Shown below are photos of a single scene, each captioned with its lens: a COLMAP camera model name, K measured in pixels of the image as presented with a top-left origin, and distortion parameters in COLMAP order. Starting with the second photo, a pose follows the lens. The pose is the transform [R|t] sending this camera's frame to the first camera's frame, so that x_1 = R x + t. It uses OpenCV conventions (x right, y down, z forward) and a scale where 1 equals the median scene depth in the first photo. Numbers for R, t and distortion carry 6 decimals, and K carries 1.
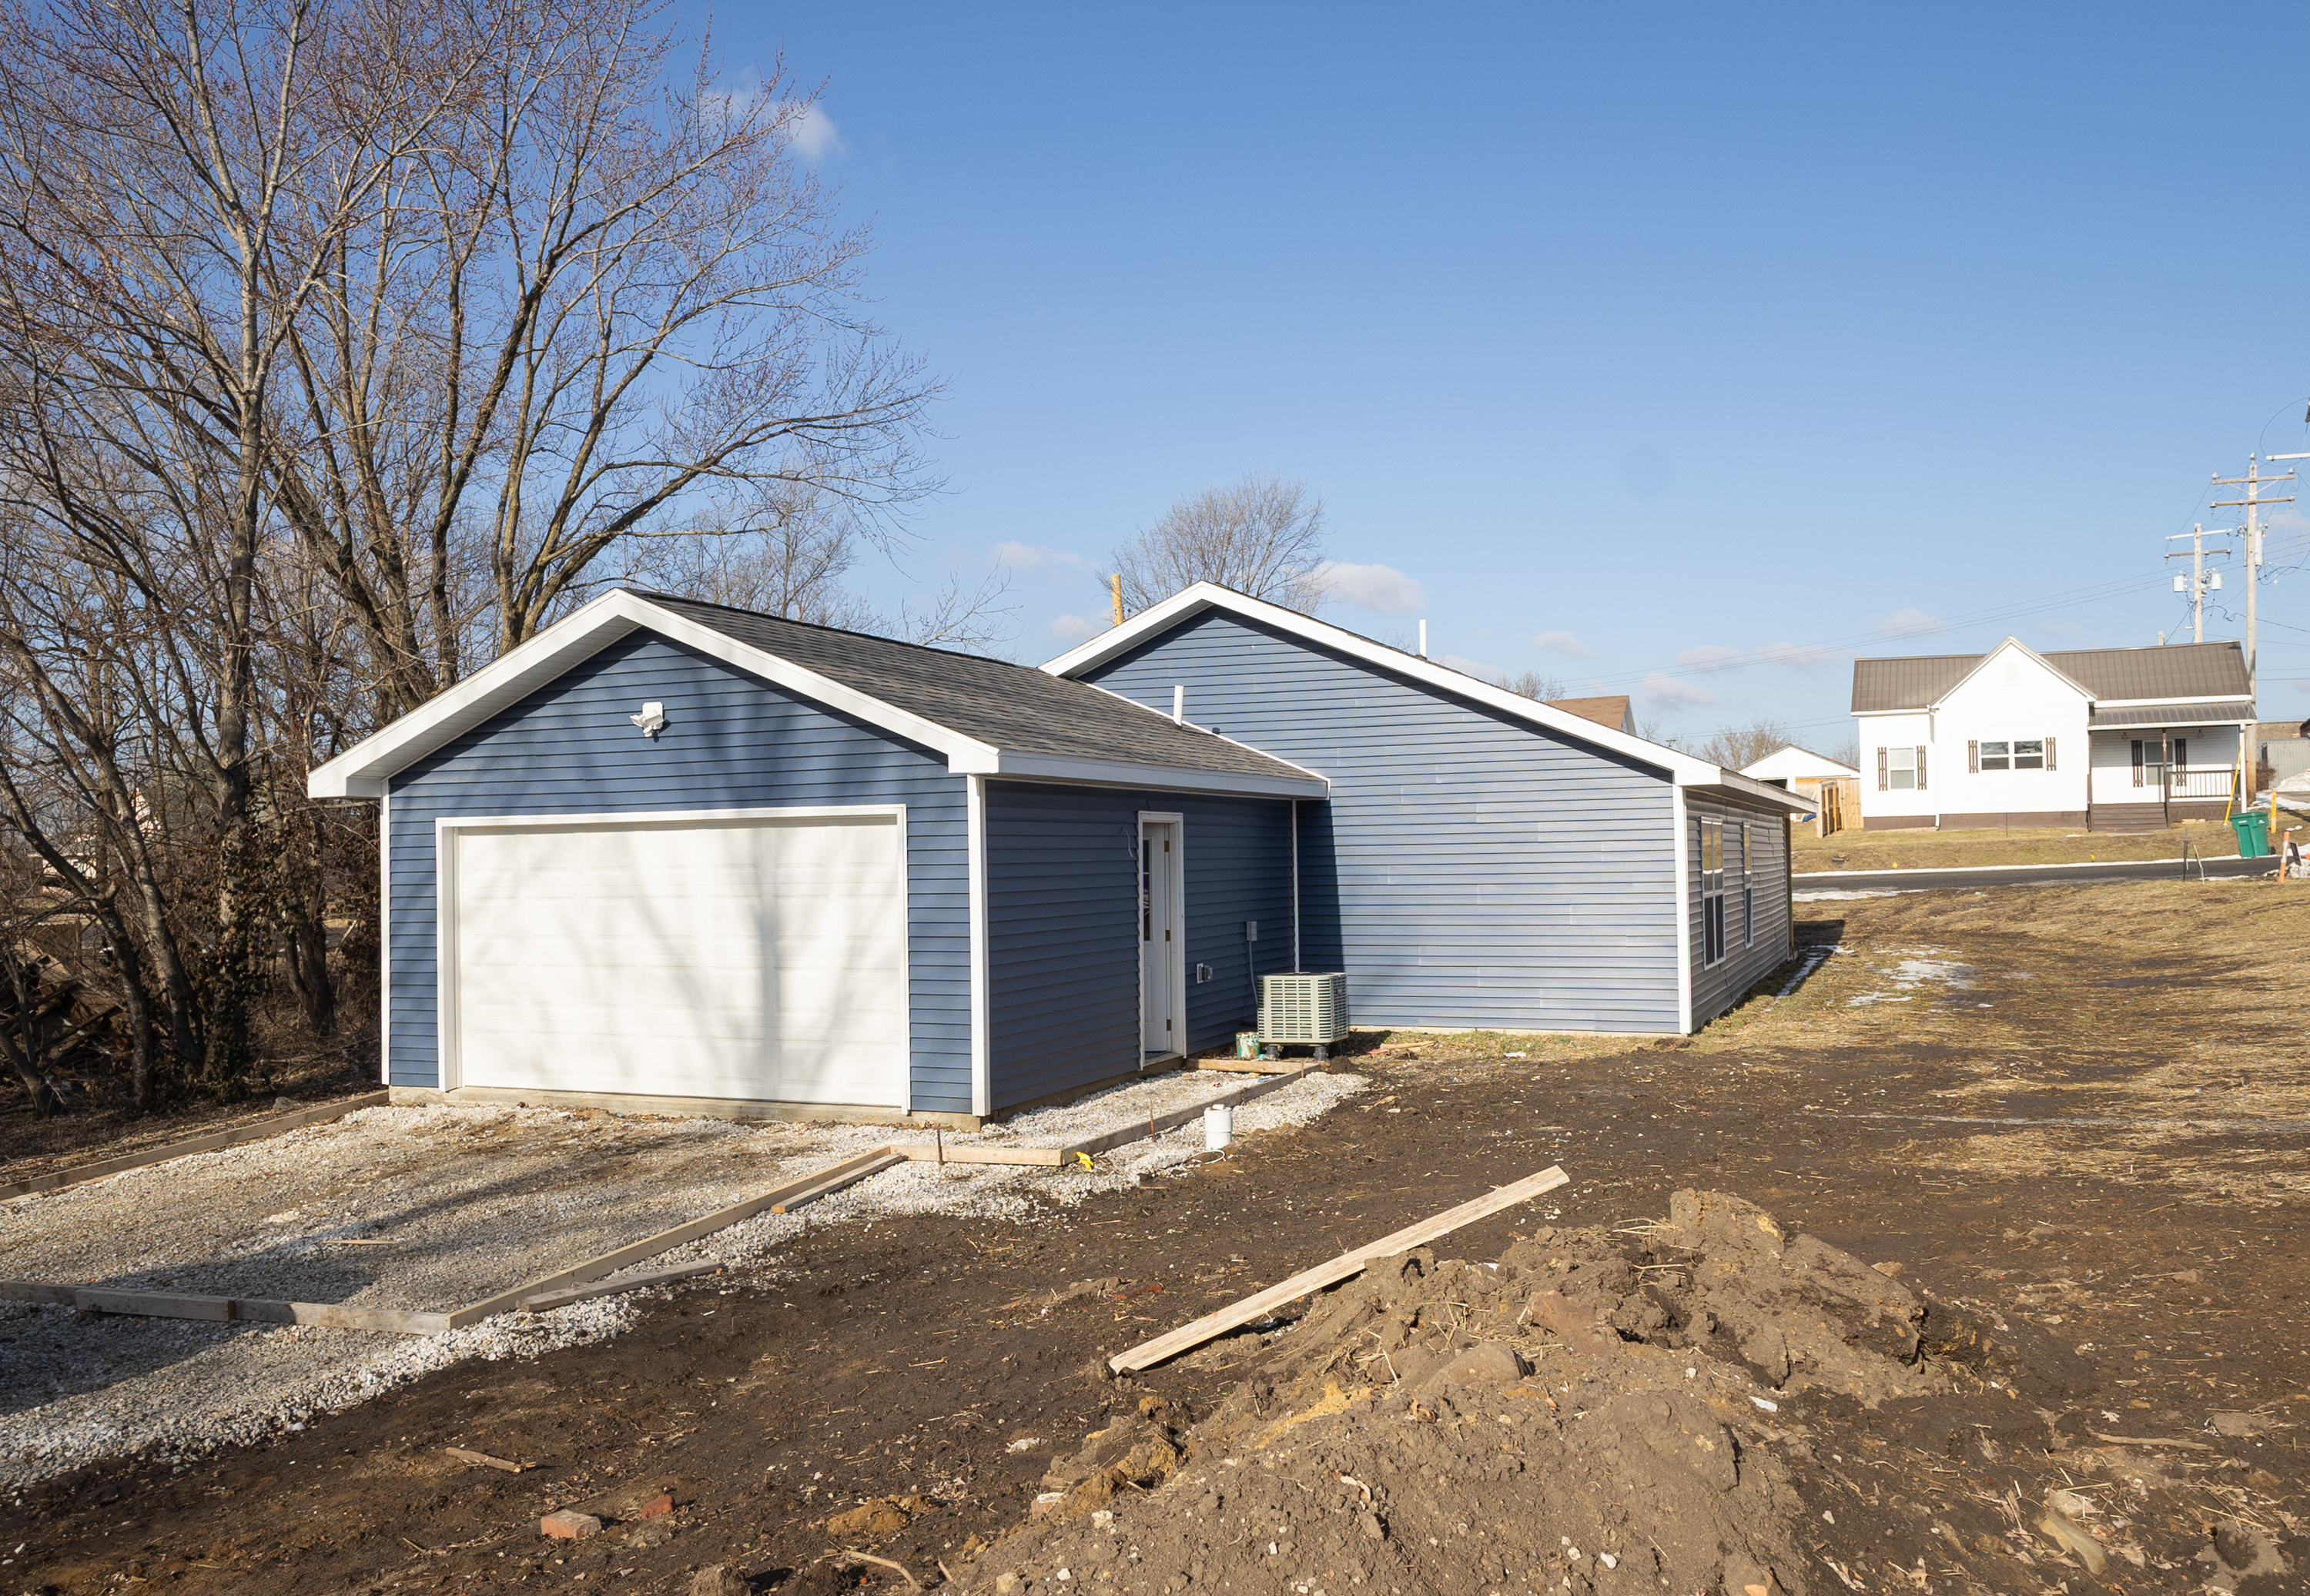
lens RADIAL K [[1772.0, 0, 1205.8], [0, 1772.0, 801.2], [0, 0, 1]] dist [-0.008088, -0.009959]
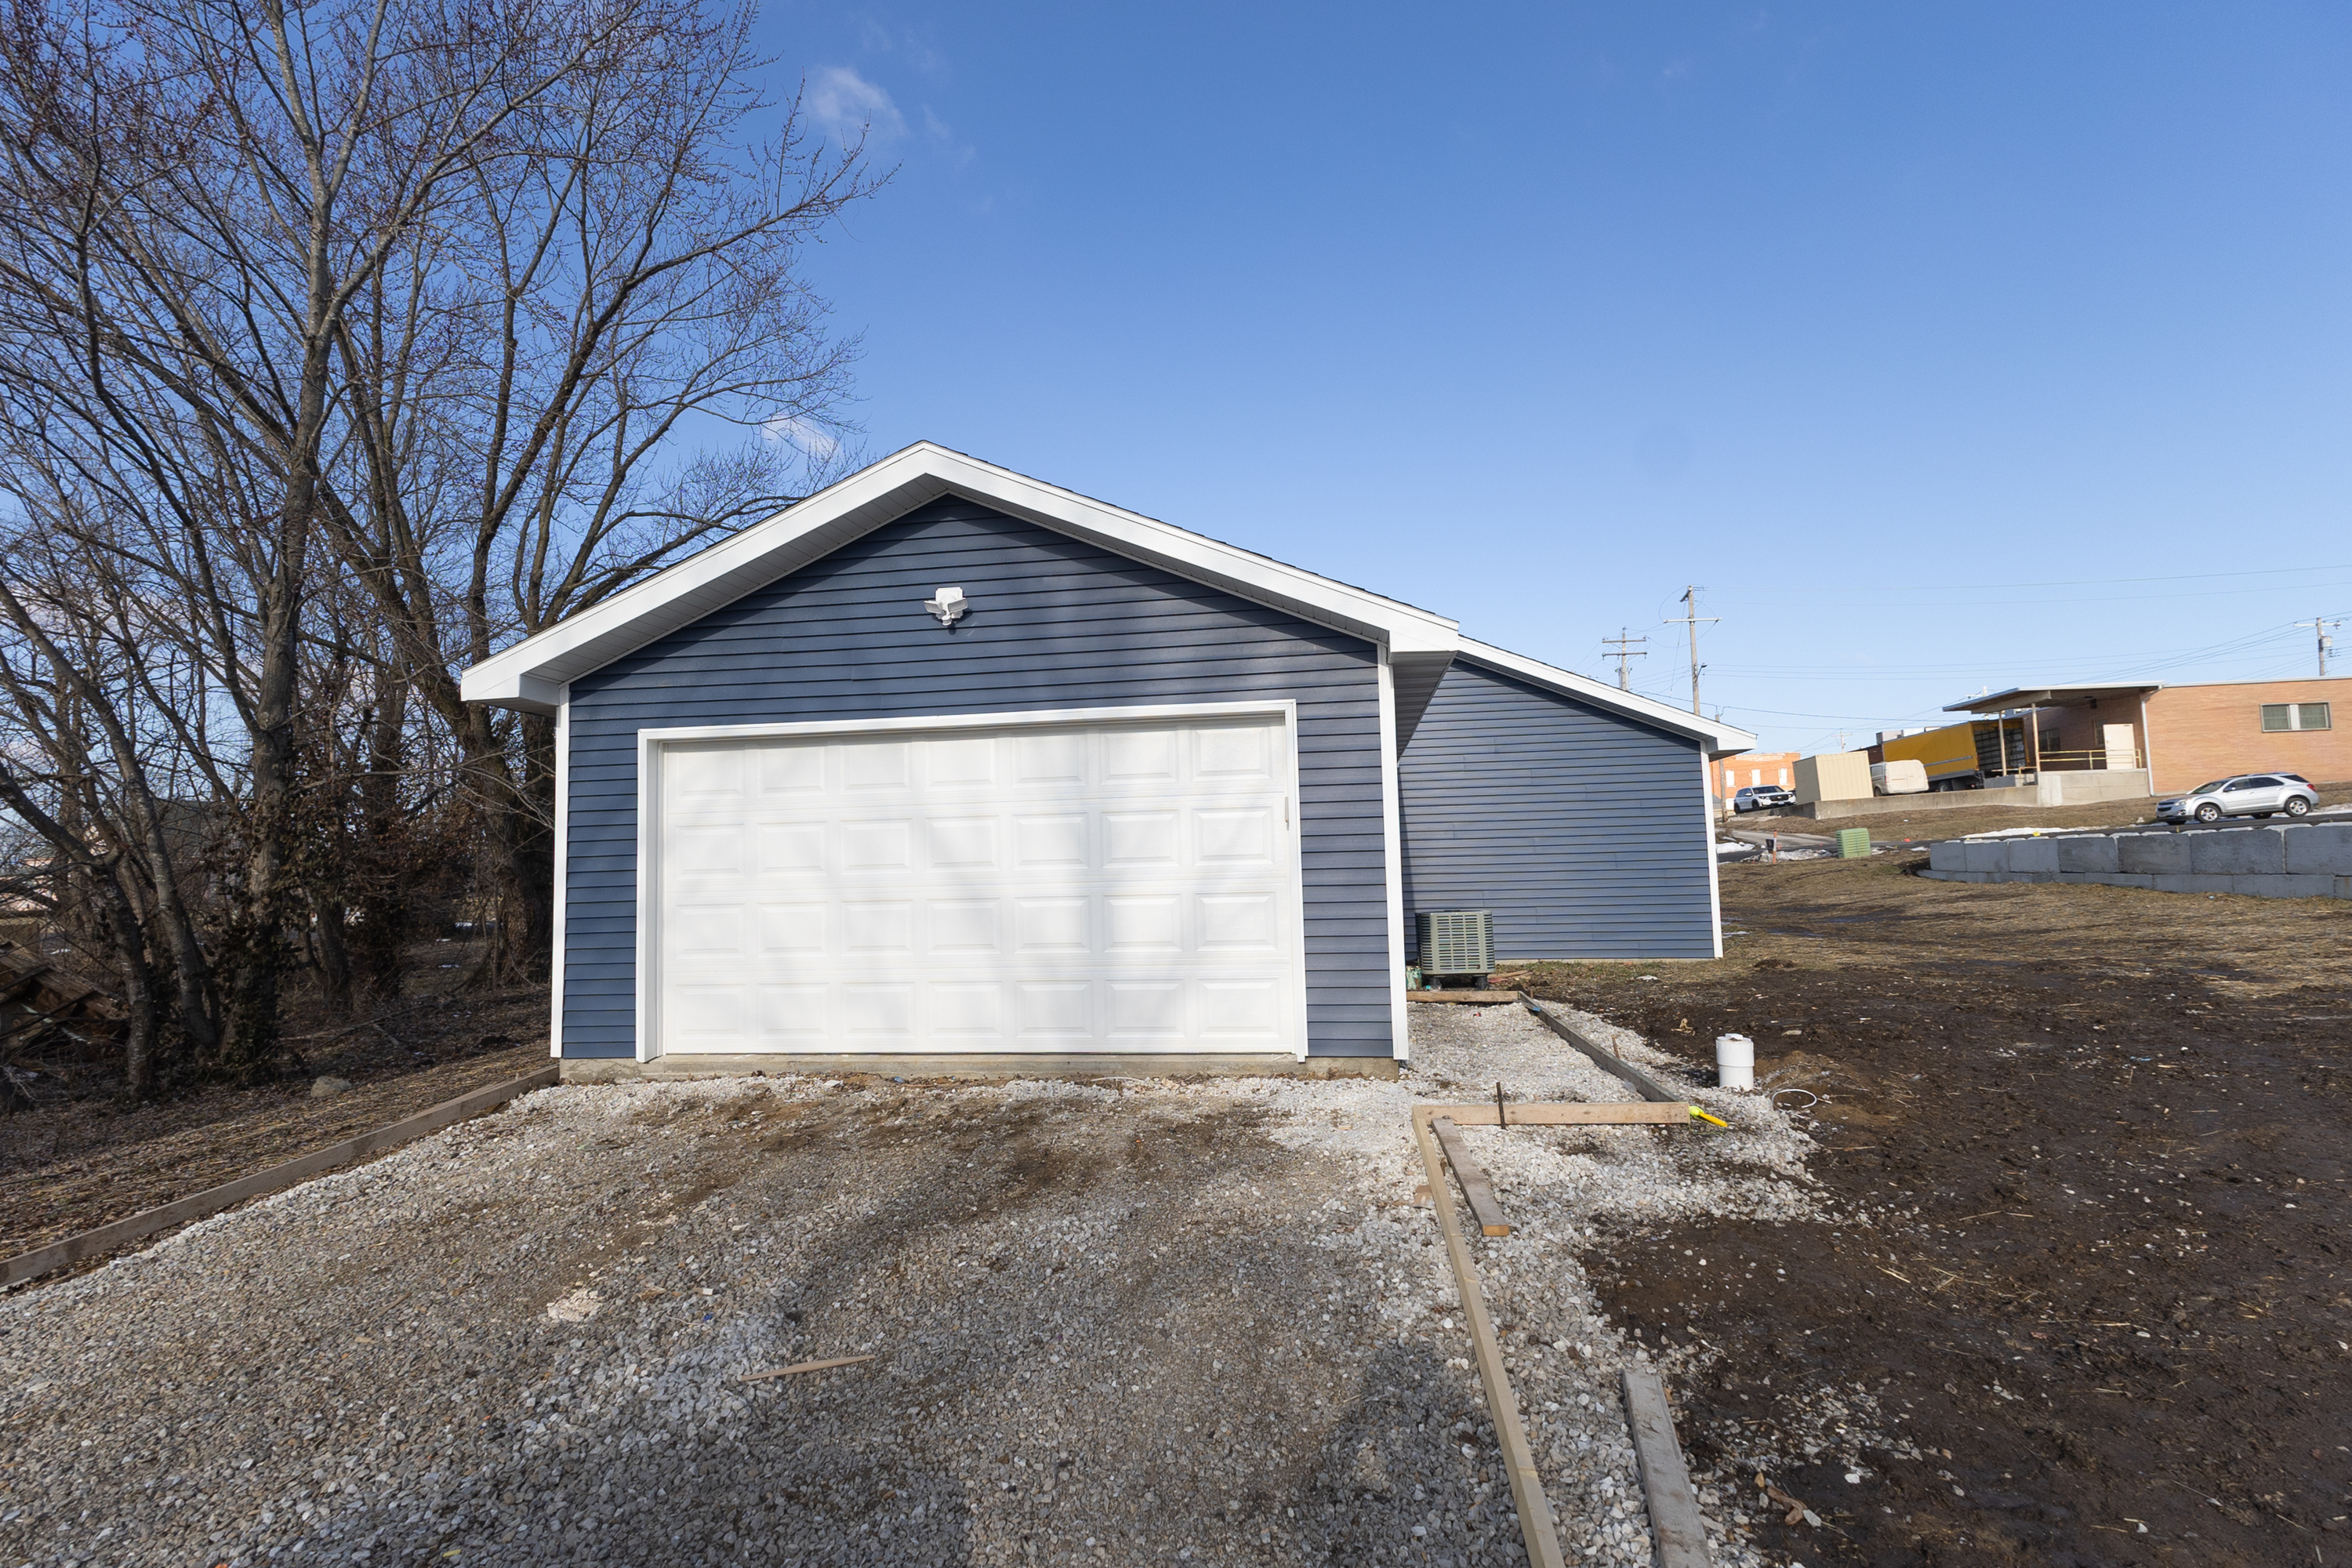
lens RADIAL K [[1072.0, 0, 1176.0], [0, 1072.0, 784.0], [0, 0, 1]] dist [0.013769, -0.006422]
pose [[0.969258, 0.011402, 0.245784, -0.314495], [0.002973, 0.998310, -0.058035, 0.065358], [-0.246030, 0.056982, 0.967586, 0.451143]]
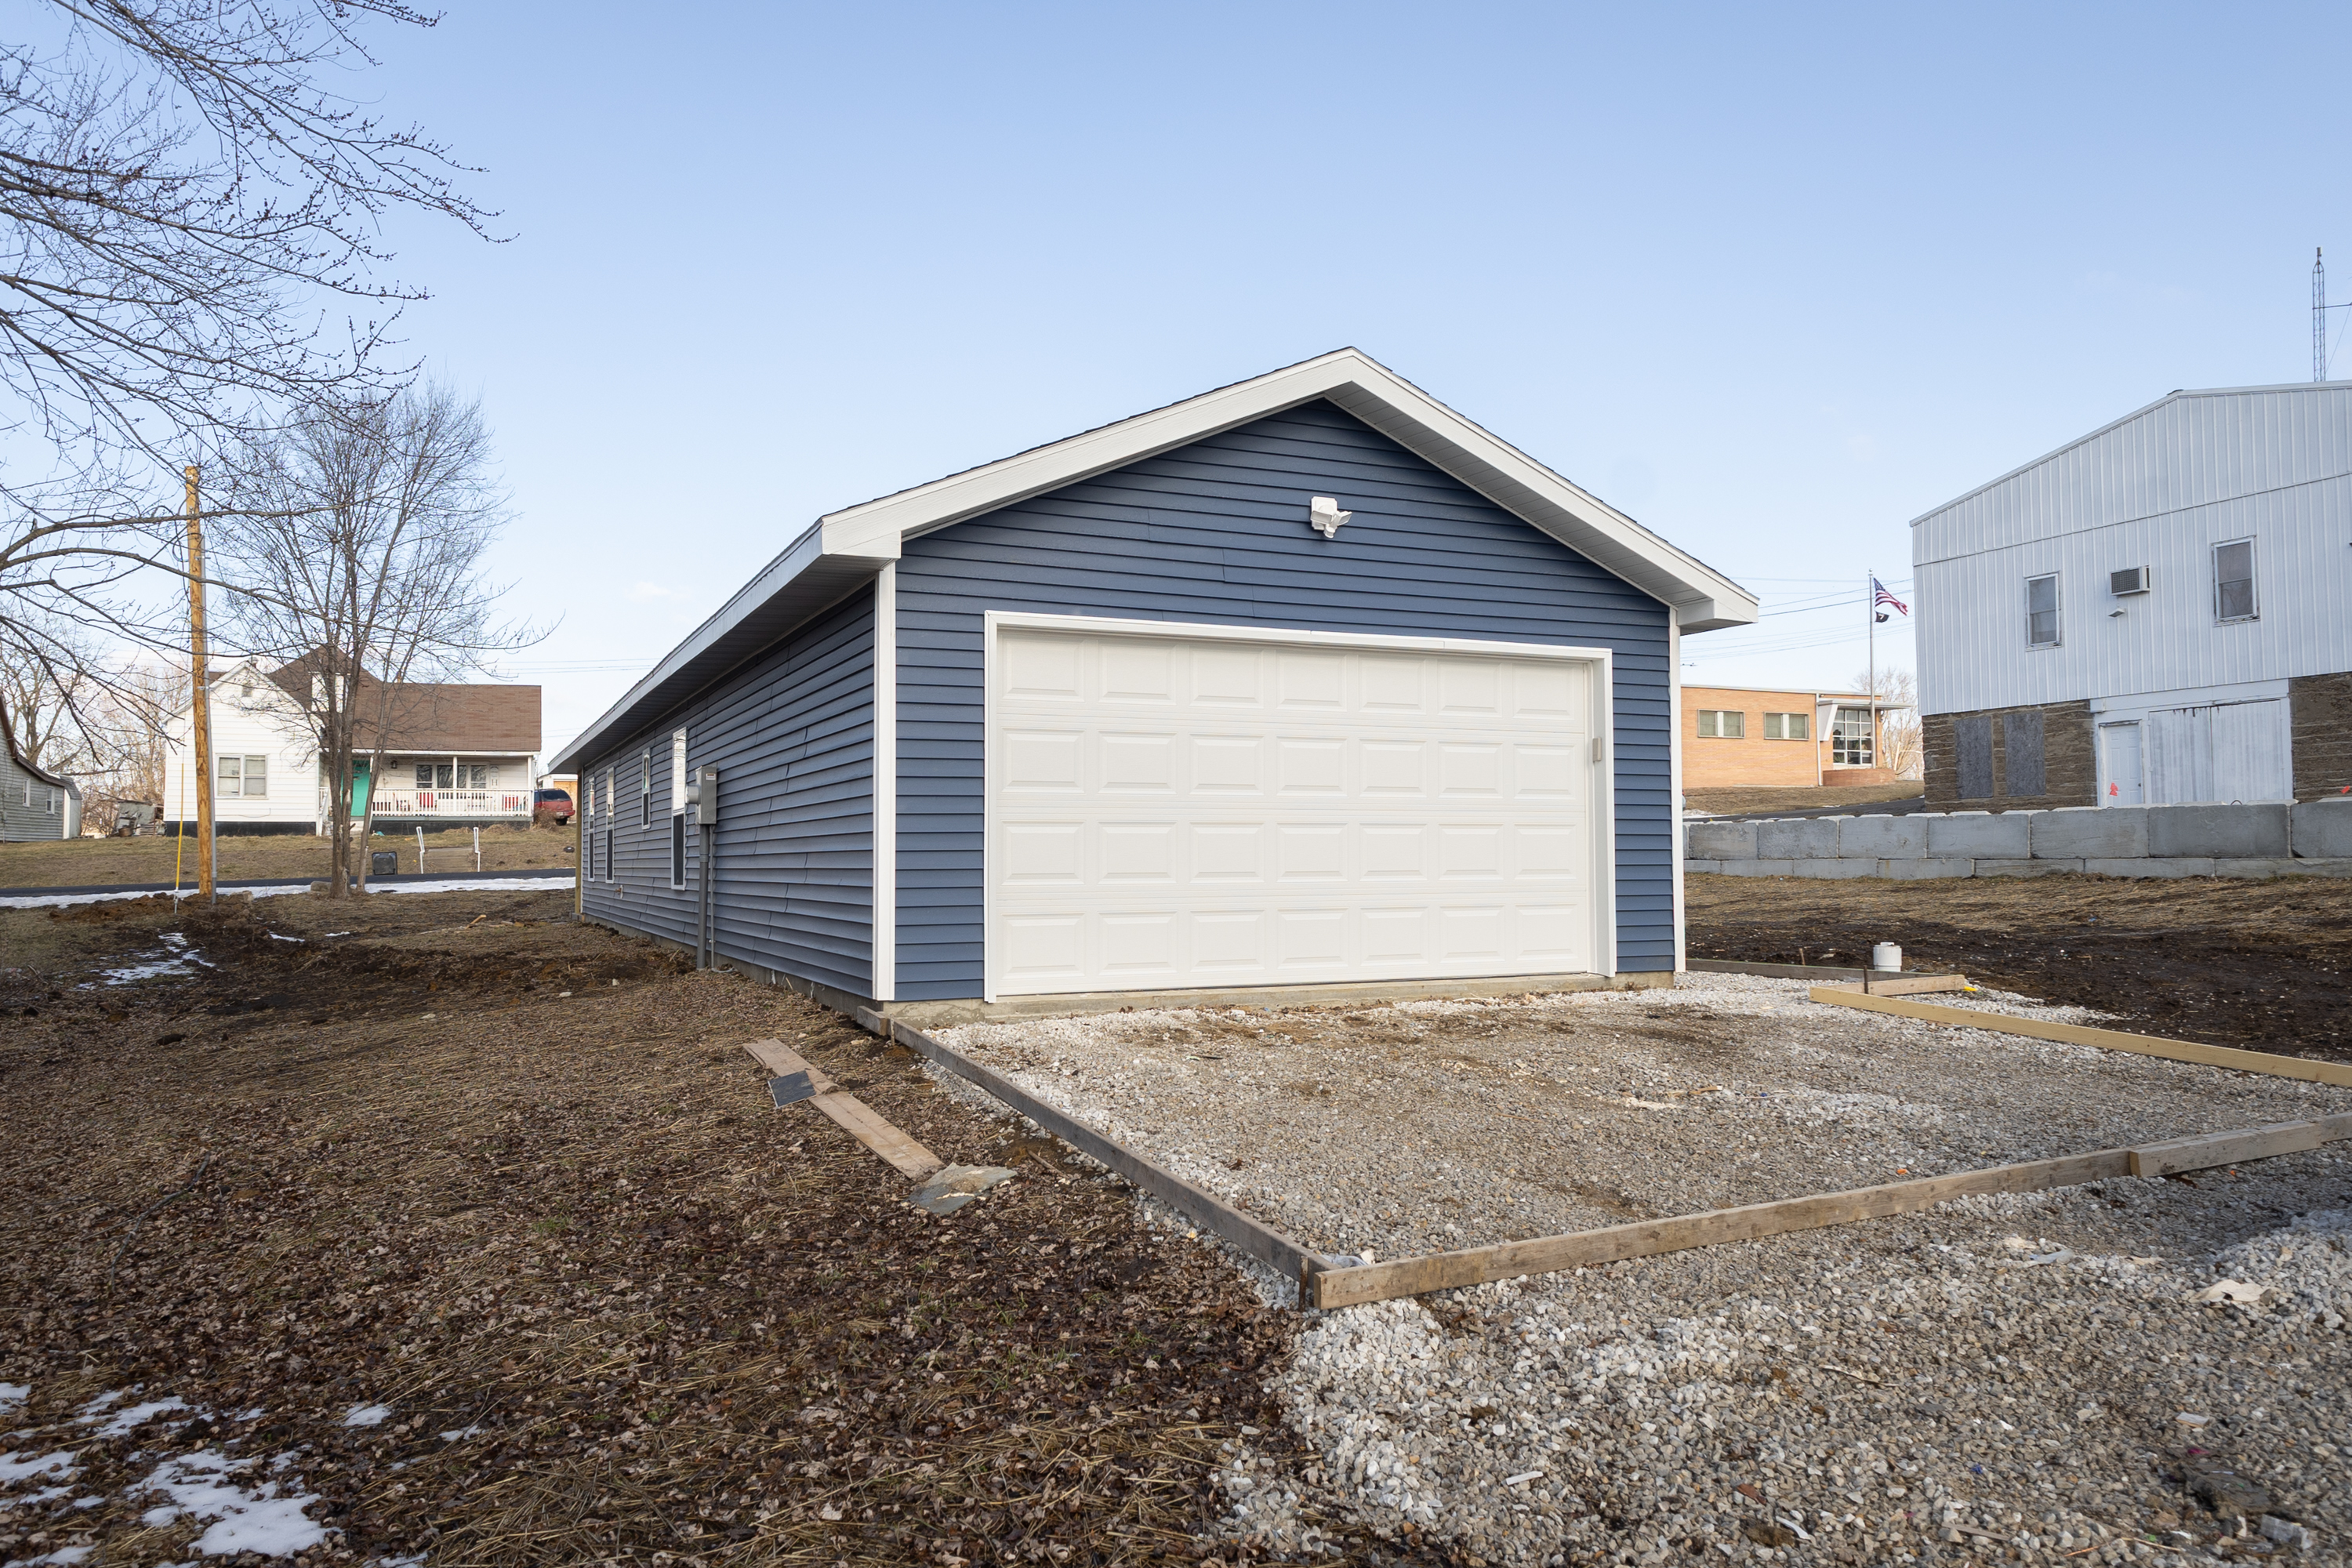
lens RADIAL K [[1533.4, 0, 1173.2], [0, 1533.4, 755.6], [0, 0, 1]] dist [-0.000599, -0.000282]
pose [[0.694840, 0.059914, 0.716664, -0.814226], [-0.026997, 0.997994, -0.057258, 0.099543], [-0.718658, 0.020438, 0.695064, 0.529314]]
